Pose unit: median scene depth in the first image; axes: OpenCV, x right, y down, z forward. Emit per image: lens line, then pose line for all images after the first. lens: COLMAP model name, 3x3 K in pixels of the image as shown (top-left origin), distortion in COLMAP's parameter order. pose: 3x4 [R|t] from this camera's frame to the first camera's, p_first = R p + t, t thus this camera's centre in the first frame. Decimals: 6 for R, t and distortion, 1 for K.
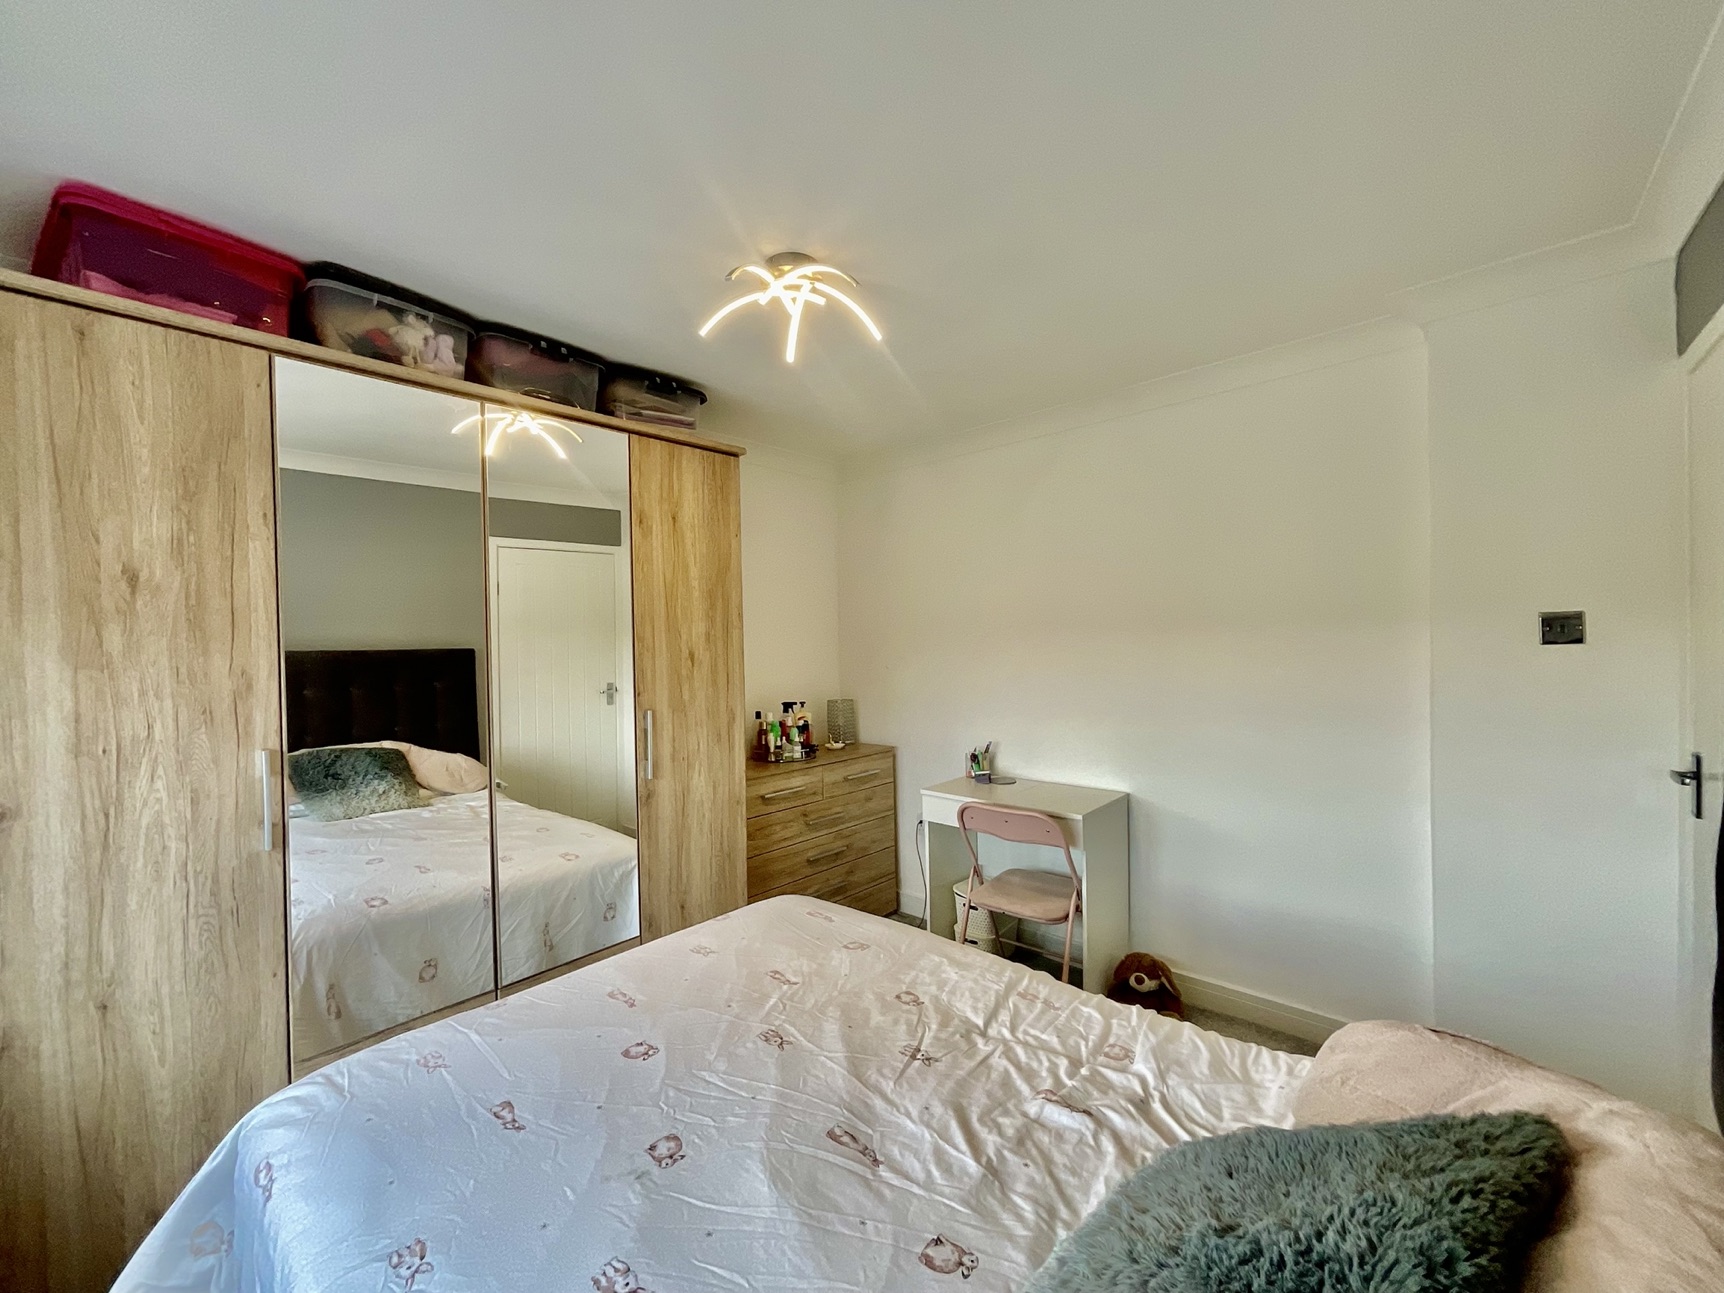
lens RADIAL K [[684.2, 0, 862.0], [0, 684.2, 646.5], [0, 0, 1]] dist [-0.002076, 0.000035]
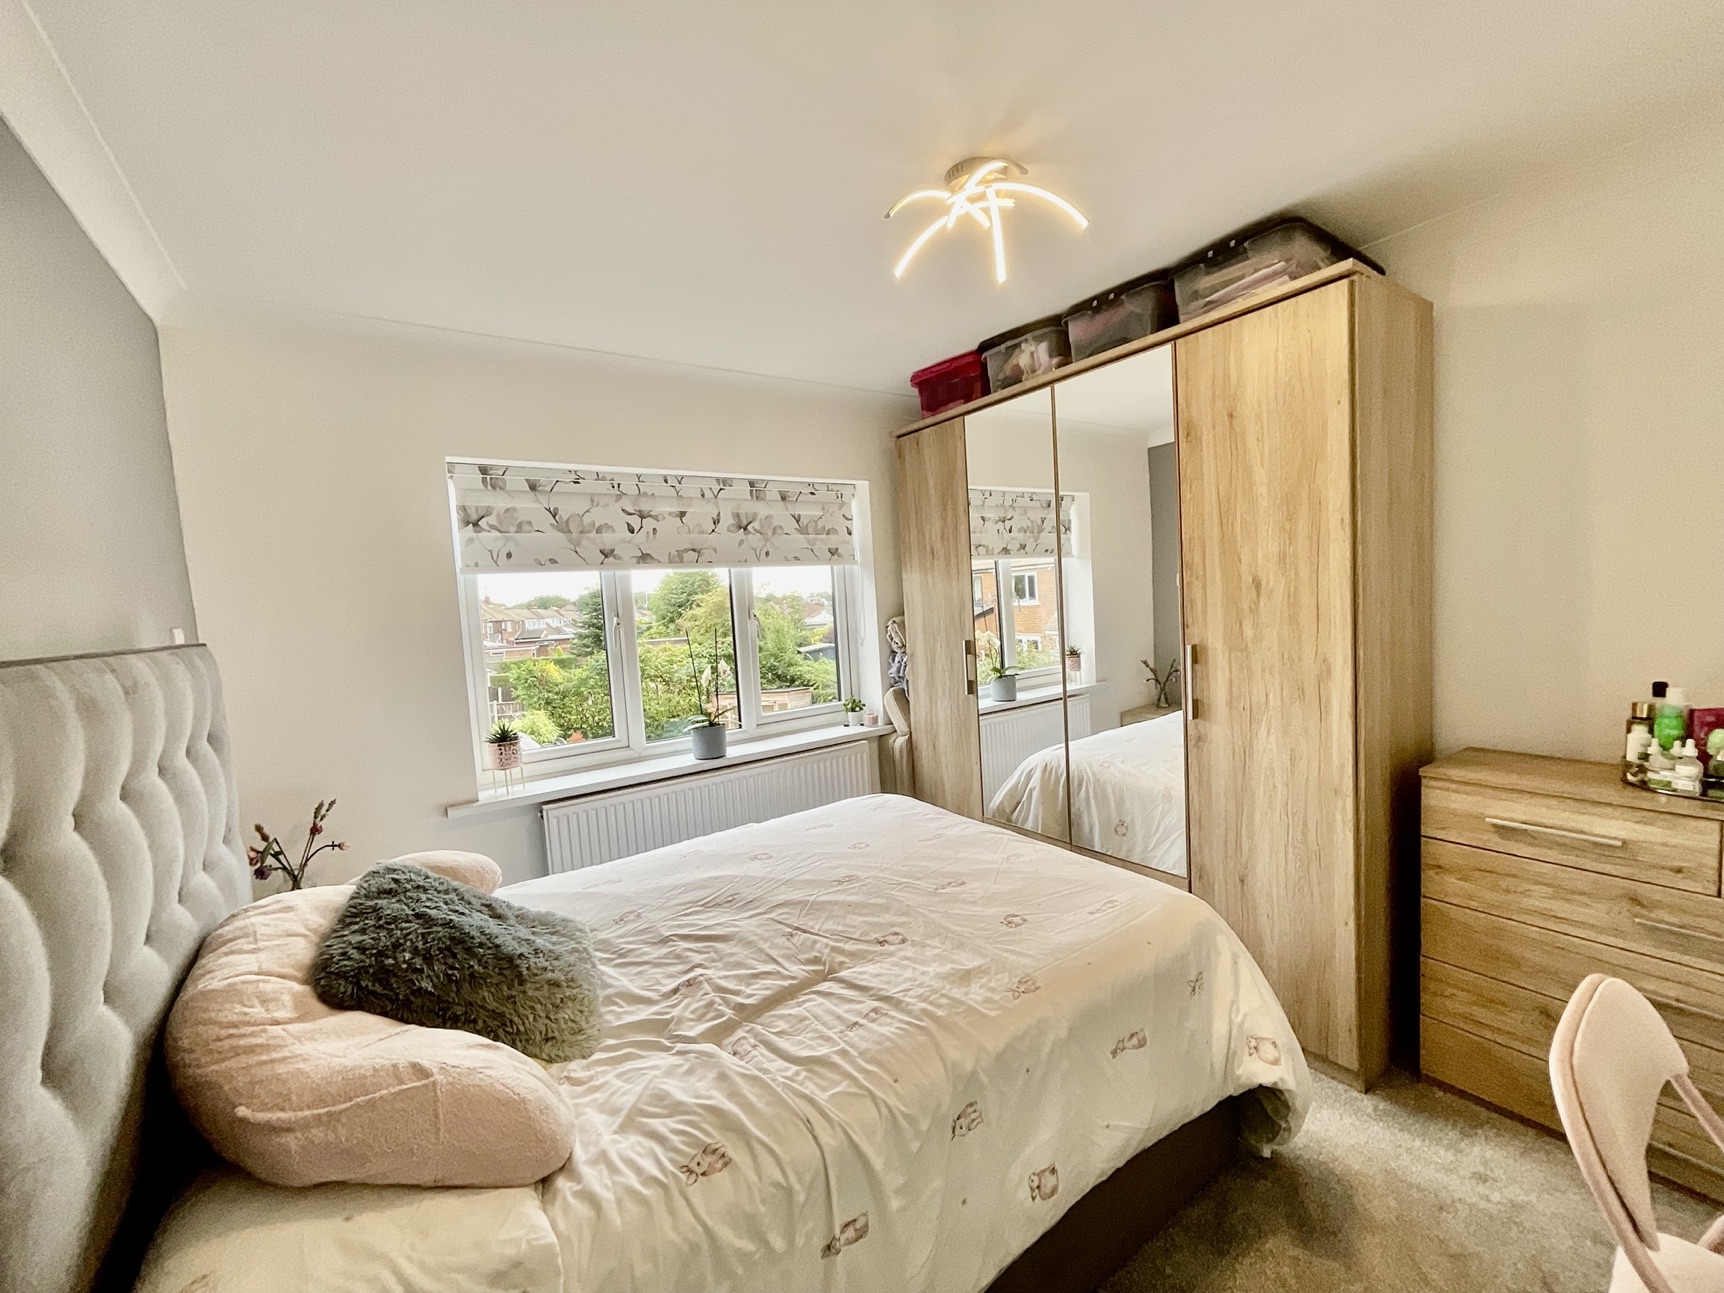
lens RADIAL K [[684.2, 0, 862.0], [0, 684.2, 646.5], [0, 0, 1]] dist [-0.002076, 0.000035]
pose [[-0.210694, 0.093907, -0.973031, 0.756366], [0.044682, 0.995260, 0.086377, -0.002828], [0.976530, -0.025278, -0.213891, 0.876686]]
